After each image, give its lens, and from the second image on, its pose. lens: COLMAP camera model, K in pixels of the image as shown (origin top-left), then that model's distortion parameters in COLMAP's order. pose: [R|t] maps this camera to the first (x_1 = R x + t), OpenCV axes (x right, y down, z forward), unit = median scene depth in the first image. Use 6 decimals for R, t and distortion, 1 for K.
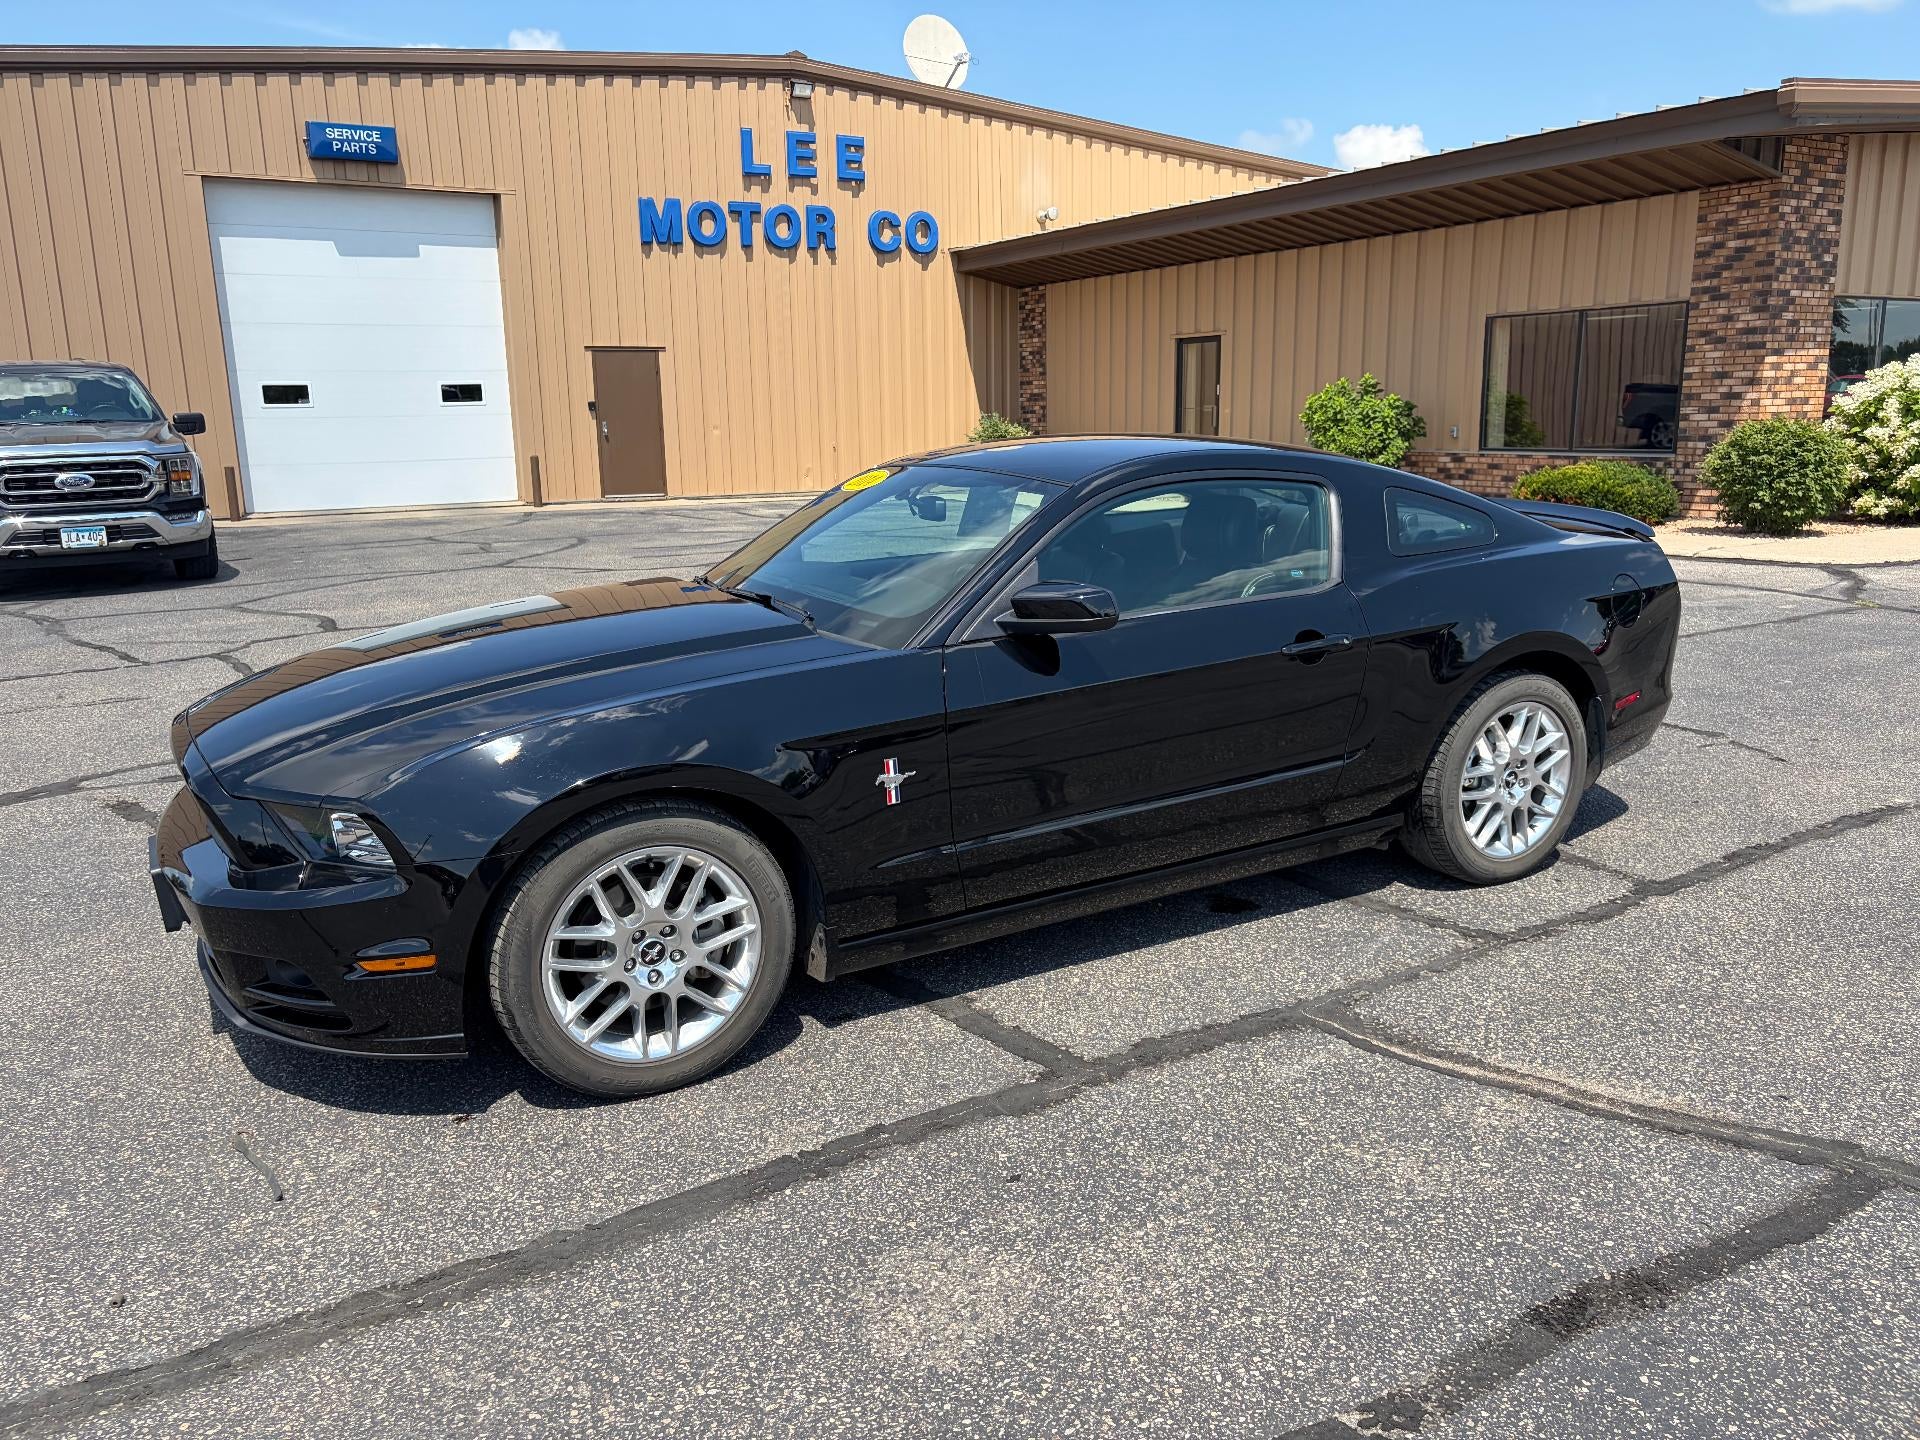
lens RADIAL K [[1456.3, 0, 959.5], [0, 1456.3, 691.3], [0, 0, 1]] dist [0.049769, -0.049783]
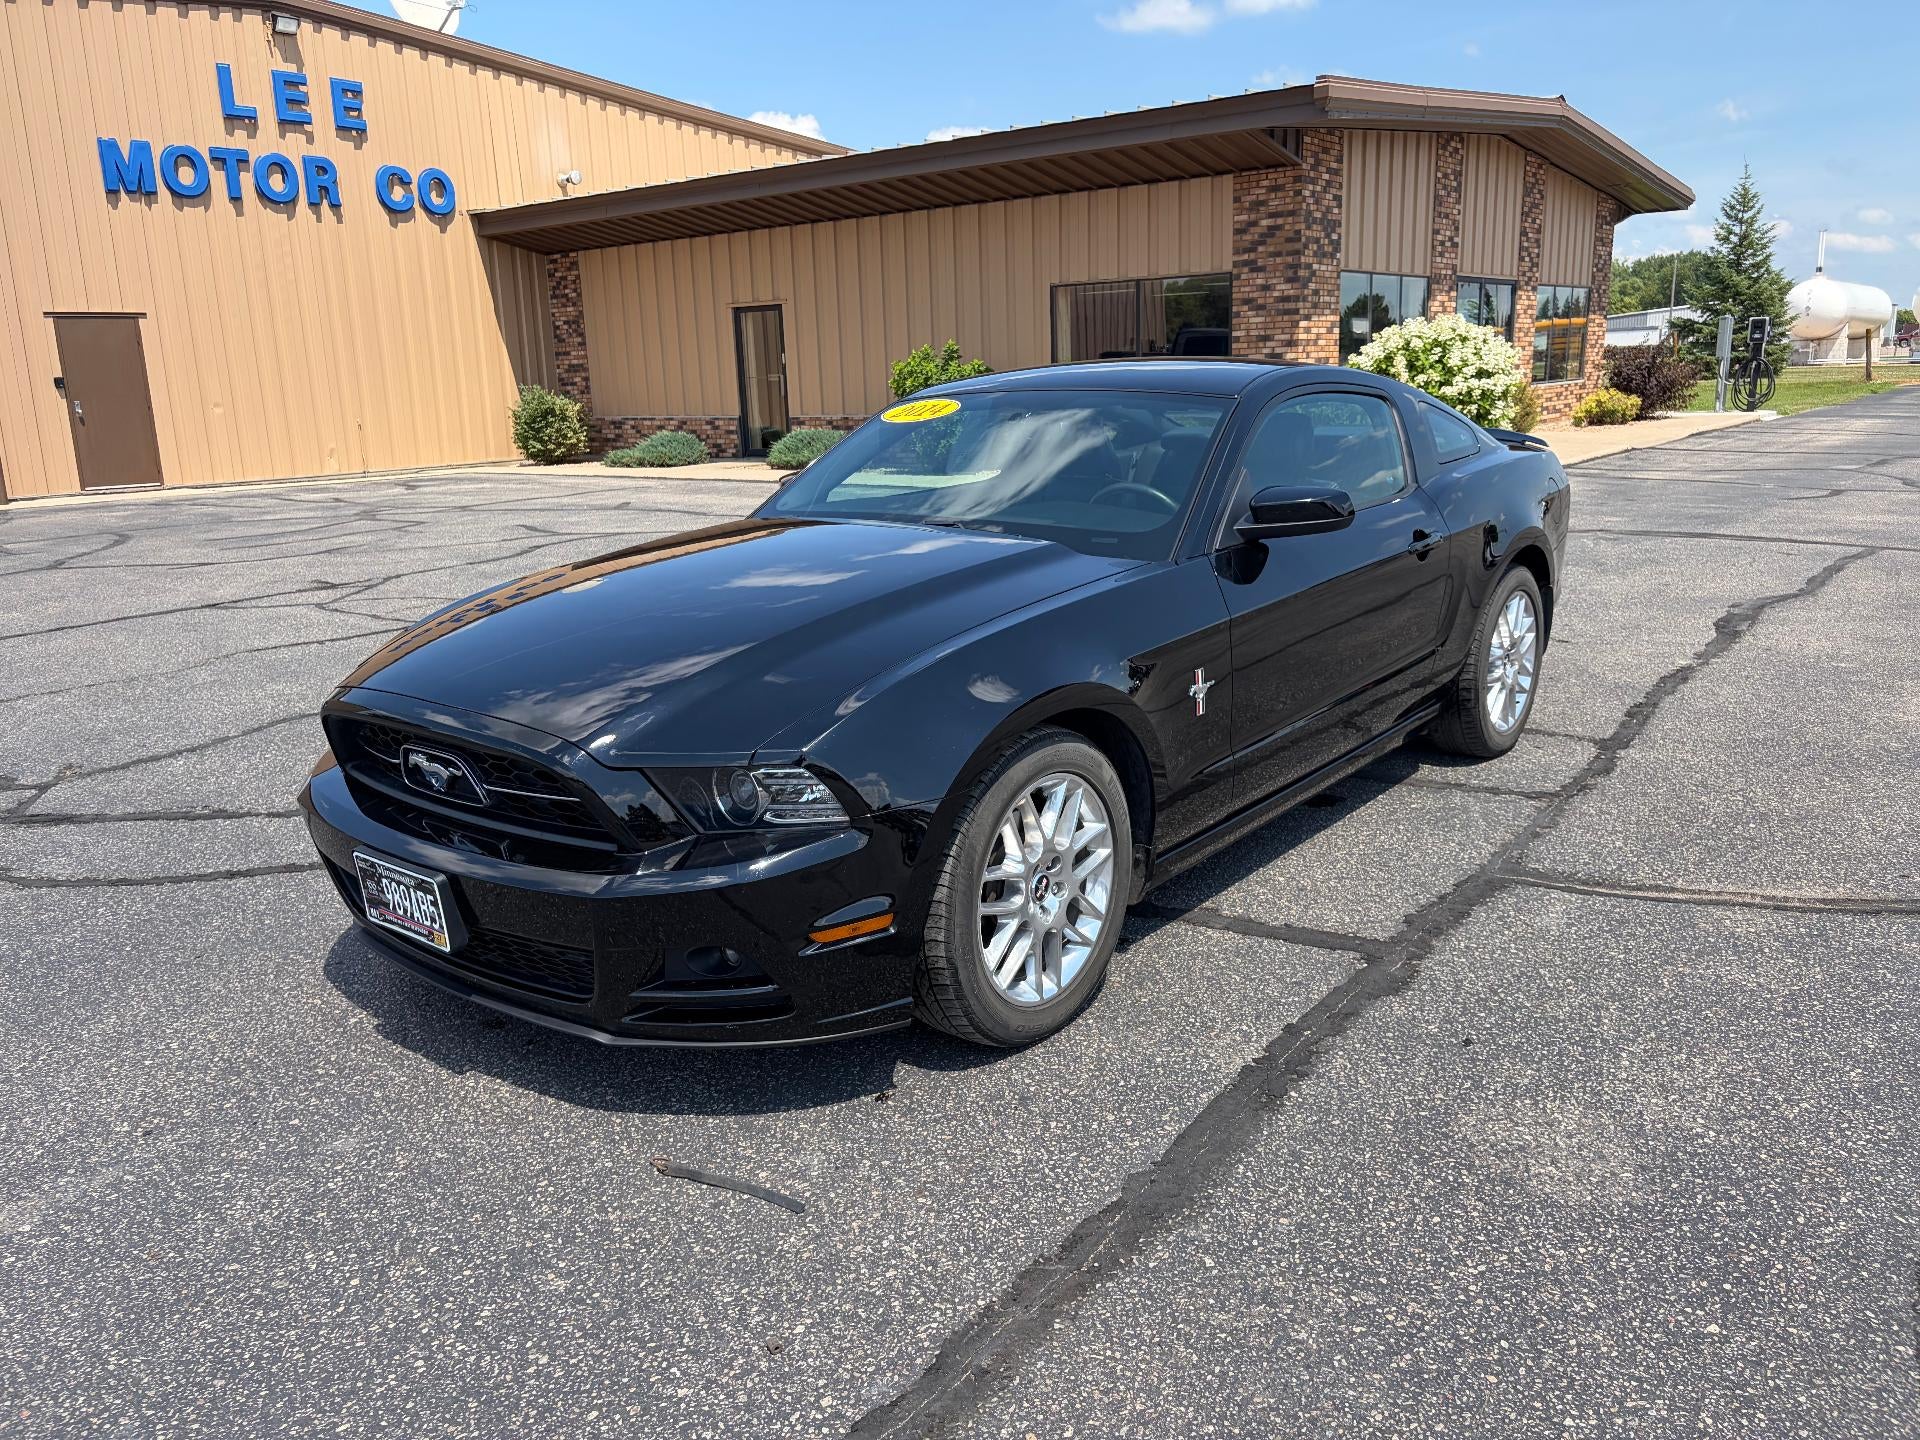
lens RADIAL K [[1456.3, 0, 959.5], [0, 1456.3, 691.3], [0, 0, 1]] dist [0.049769, -0.049783]
pose [[0.928873, -0.090766, 0.359105, -0.130171], [0.086451, 0.995860, 0.028094, 0.004556], [-0.360169, 0.004949, 0.932874, 0.030822]]
